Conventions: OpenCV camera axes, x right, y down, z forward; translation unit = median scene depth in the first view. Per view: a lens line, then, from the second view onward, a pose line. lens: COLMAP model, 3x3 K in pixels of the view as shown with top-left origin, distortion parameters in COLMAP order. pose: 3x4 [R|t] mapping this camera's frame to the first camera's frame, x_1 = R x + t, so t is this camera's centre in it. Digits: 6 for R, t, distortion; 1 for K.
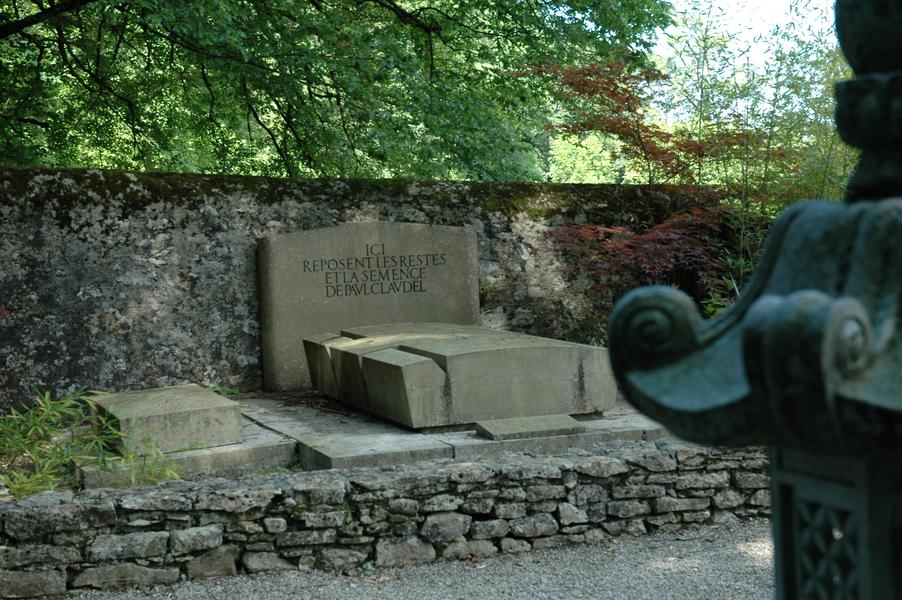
lens RADIAL K [[1584.3, 0, 453.2], [0, 1584.3, 302.9], [0, 0, 1]] dist [0.072947, 0.000000]
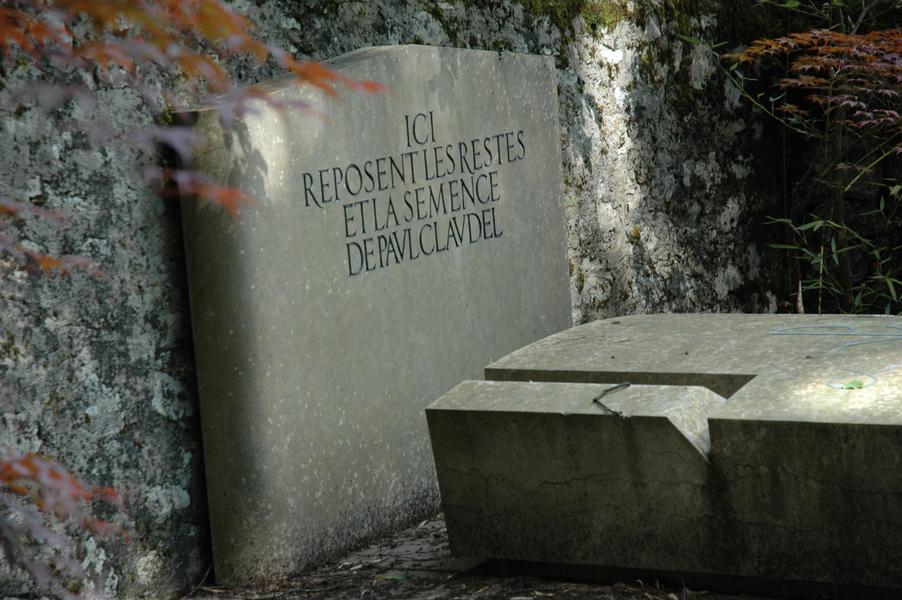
lens RADIAL K [[2442.1, 0, 451.1], [0, 2442.1, 302.5], [0, 0, 1]] dist [0.240013, 0.000000]
pose [[0.771691, -0.106941, 0.626942, -0.389845], [0.087142, 0.994244, 0.062333, -0.028848], [-0.629999, 0.006531, 0.776568, 0.583232]]
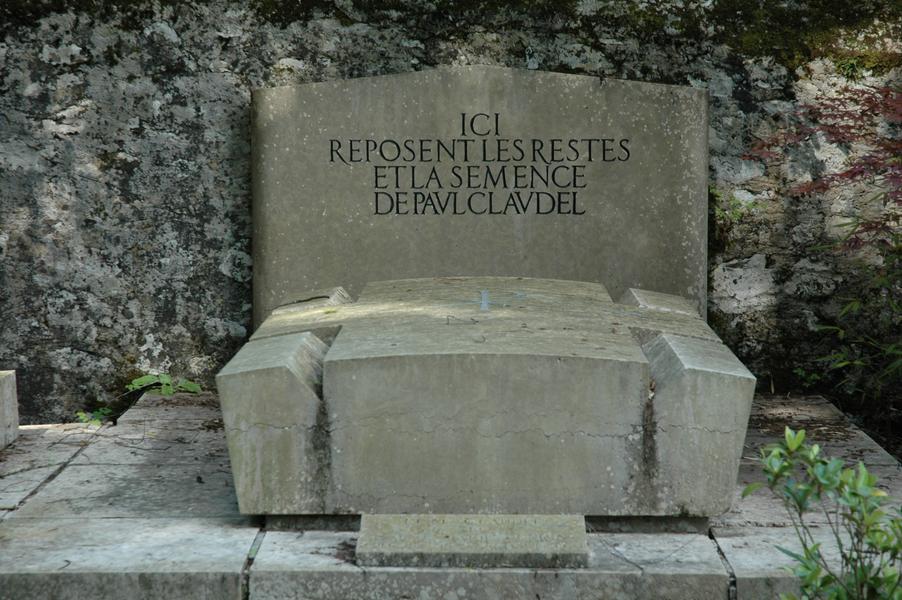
lens RADIAL K [[2381.0, 0, 447.1], [0, 2381.0, 298.7], [0, 0, 1]] dist [0.285437, 0.000000]
pose [[0.934058, 0.069030, -0.350386, 0.207716], [-0.056063, 0.997319, 0.047028, -0.013932], [0.352693, -0.024283, 0.935424, 0.302357]]
